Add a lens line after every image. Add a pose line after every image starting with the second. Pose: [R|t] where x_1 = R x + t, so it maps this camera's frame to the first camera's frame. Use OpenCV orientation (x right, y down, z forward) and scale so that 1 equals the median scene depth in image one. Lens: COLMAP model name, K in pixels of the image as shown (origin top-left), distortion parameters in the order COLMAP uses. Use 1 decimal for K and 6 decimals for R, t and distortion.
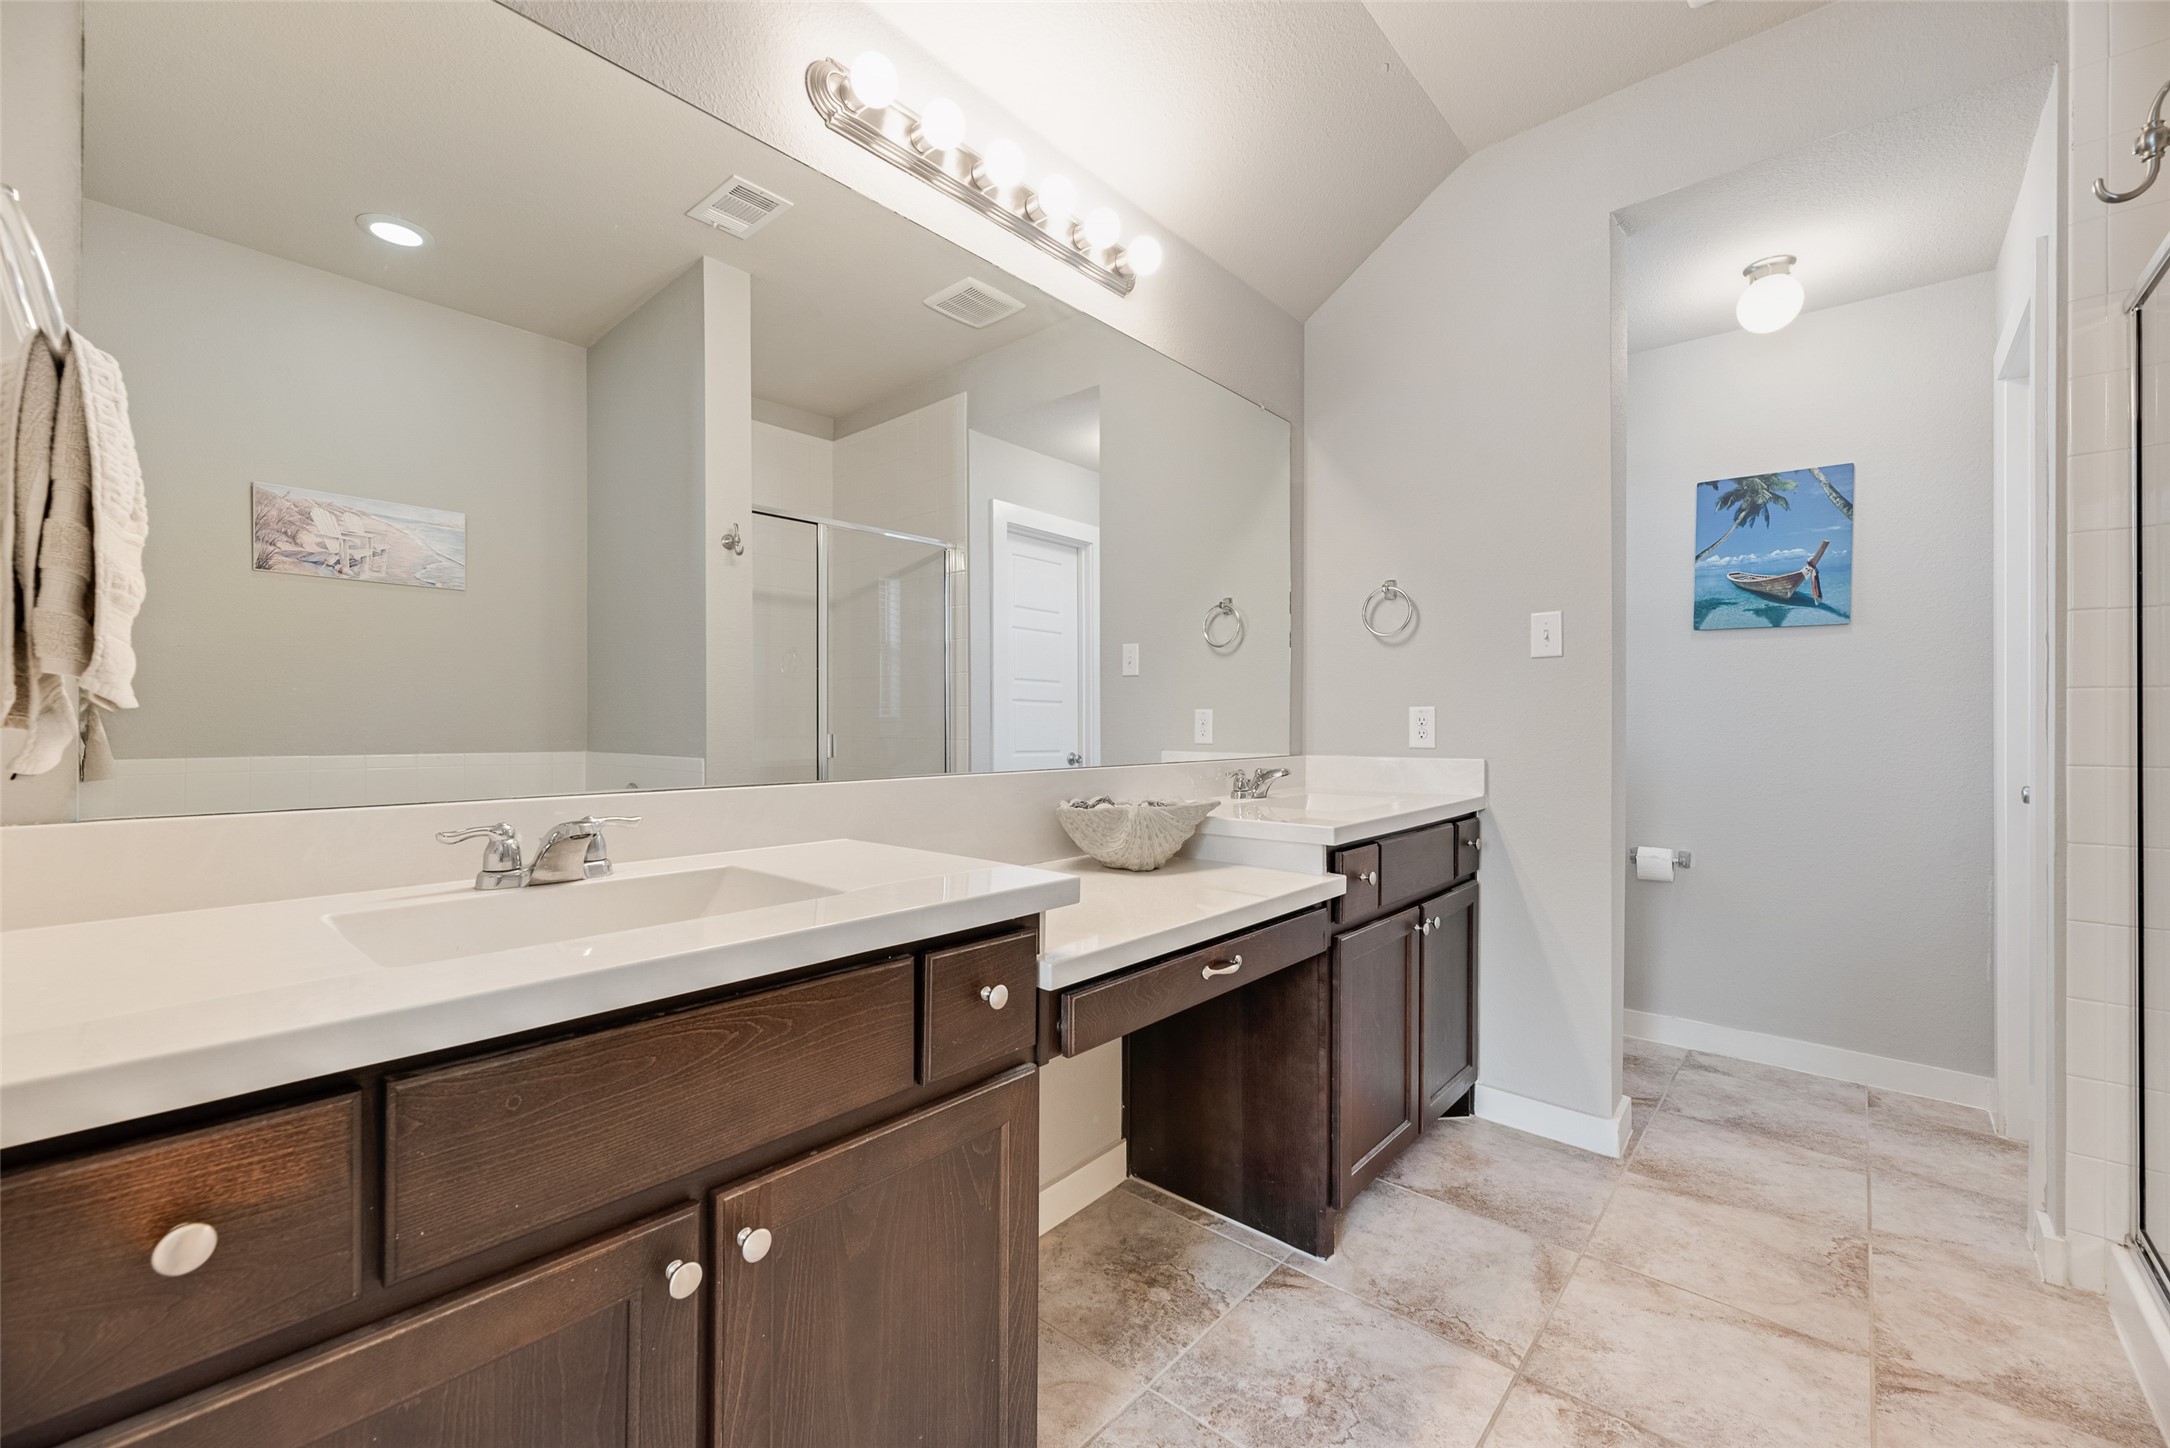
lens RADIAL K [[882.1, 0, 1085.6], [0, 882.1, 720.6], [0, 0, 1]] dist [0.002426, 0.000307]
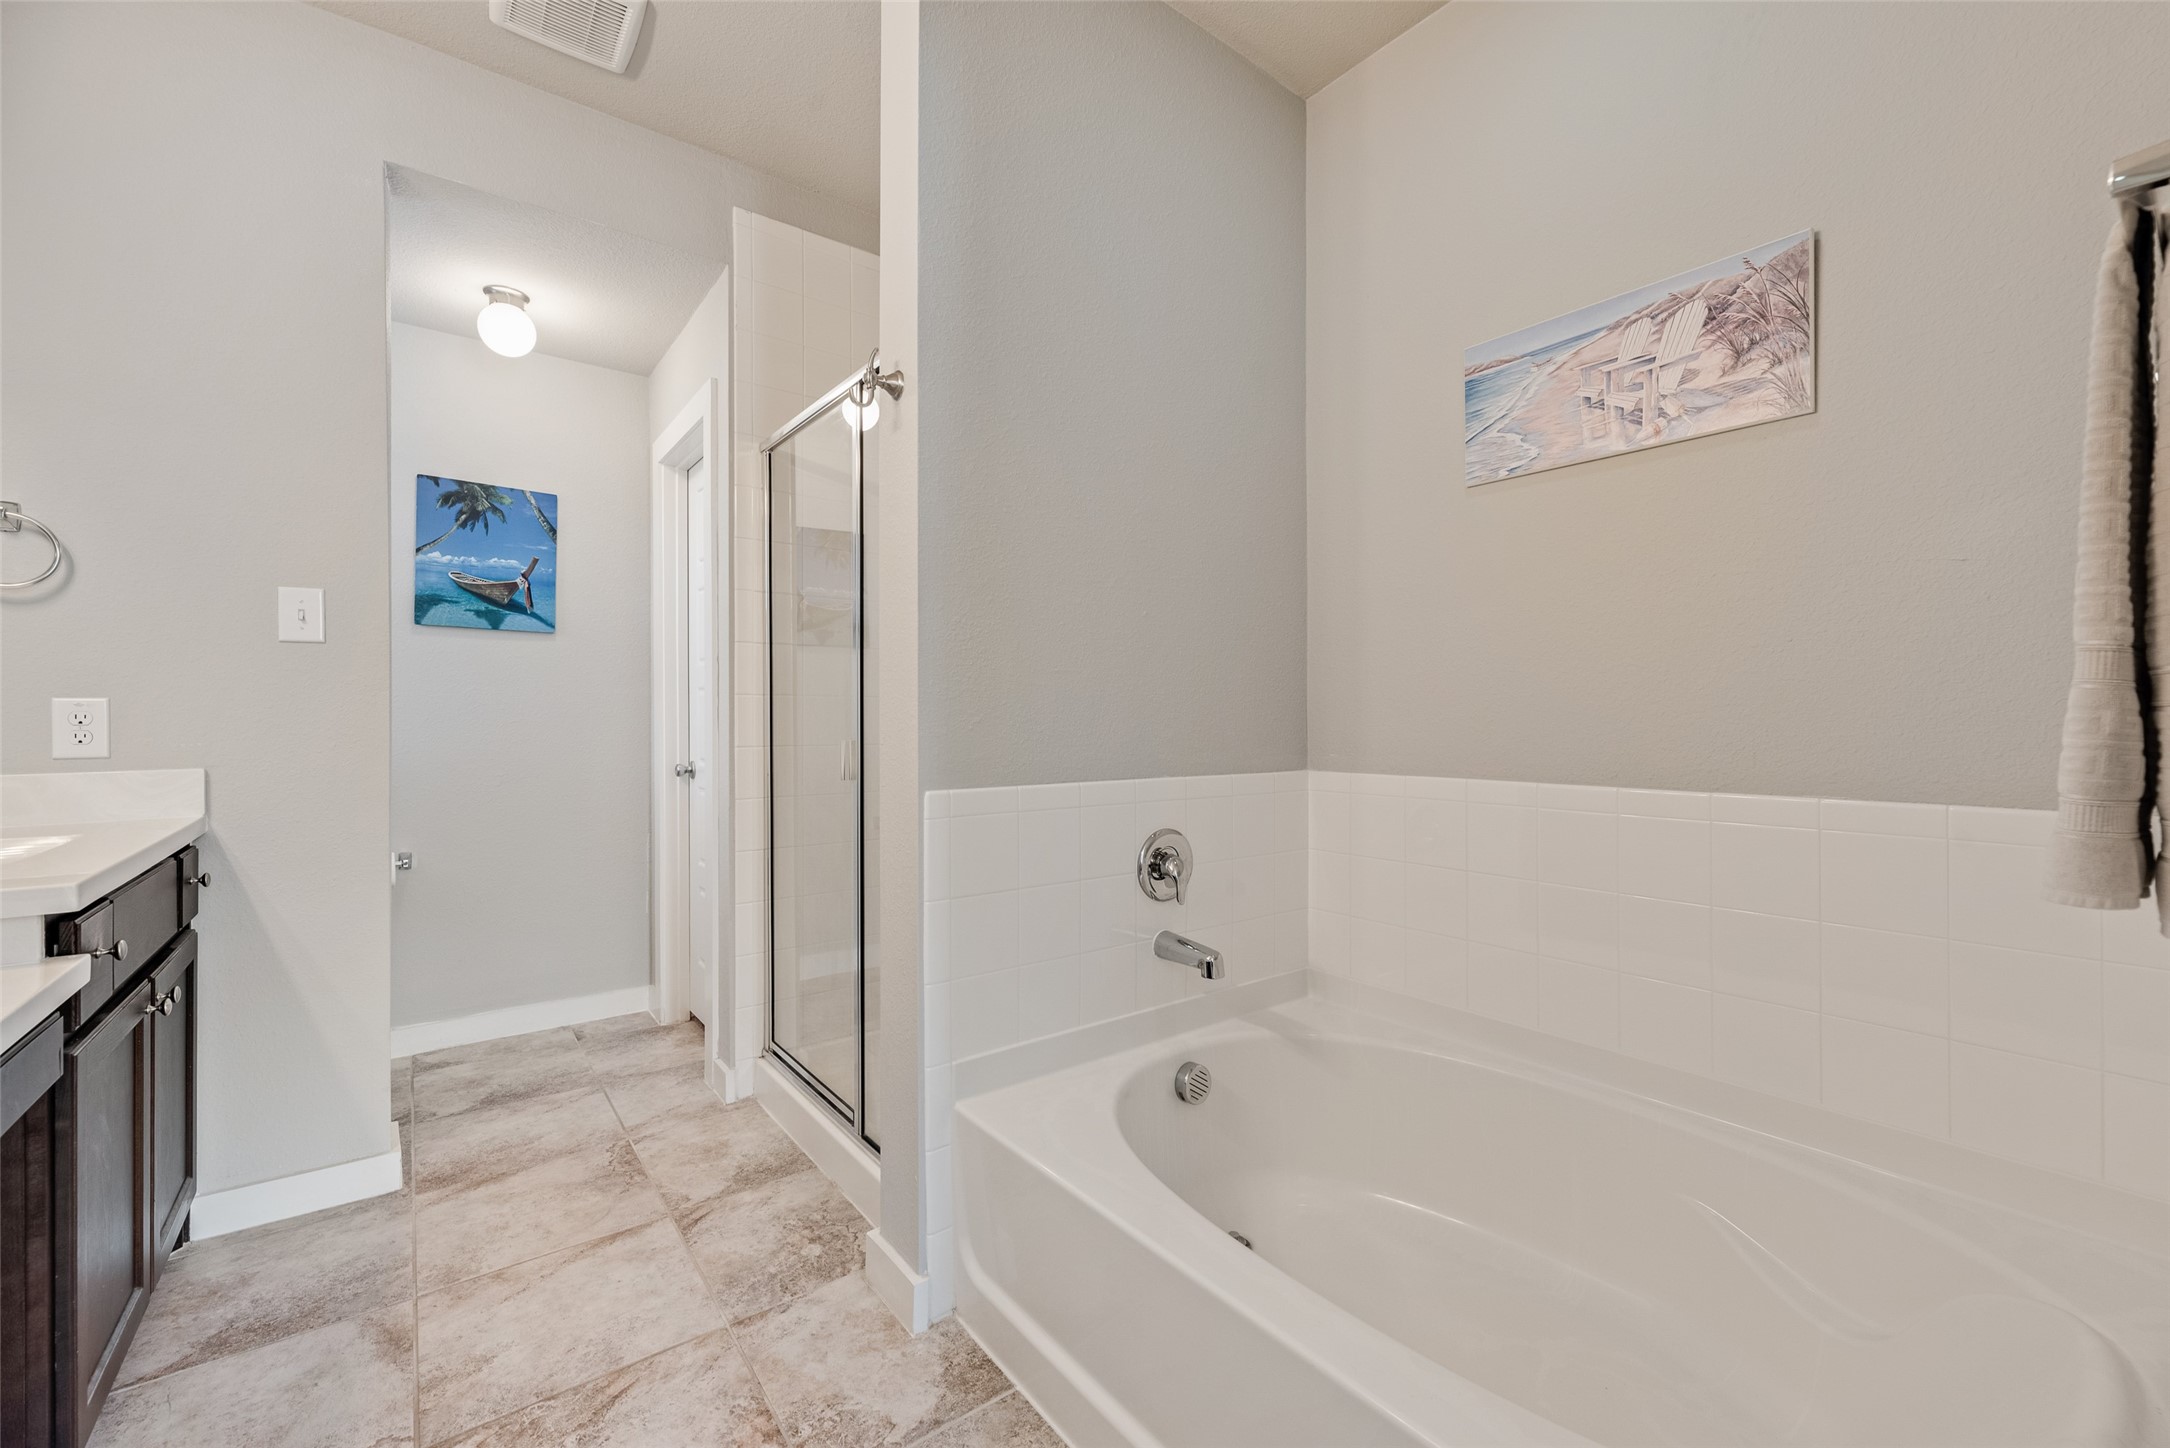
lens RADIAL K [[882.1, 0, 1086.6], [0, 882.1, 720.1], [0, 0, 1]] dist [0.002426, 0.000307]
pose [[0.190448, -0.006370, 0.981677, -0.169733], [0.001848, 0.999980, 0.006131, -0.001545], [-0.981696, 0.000646, 0.190455, 0.114960]]
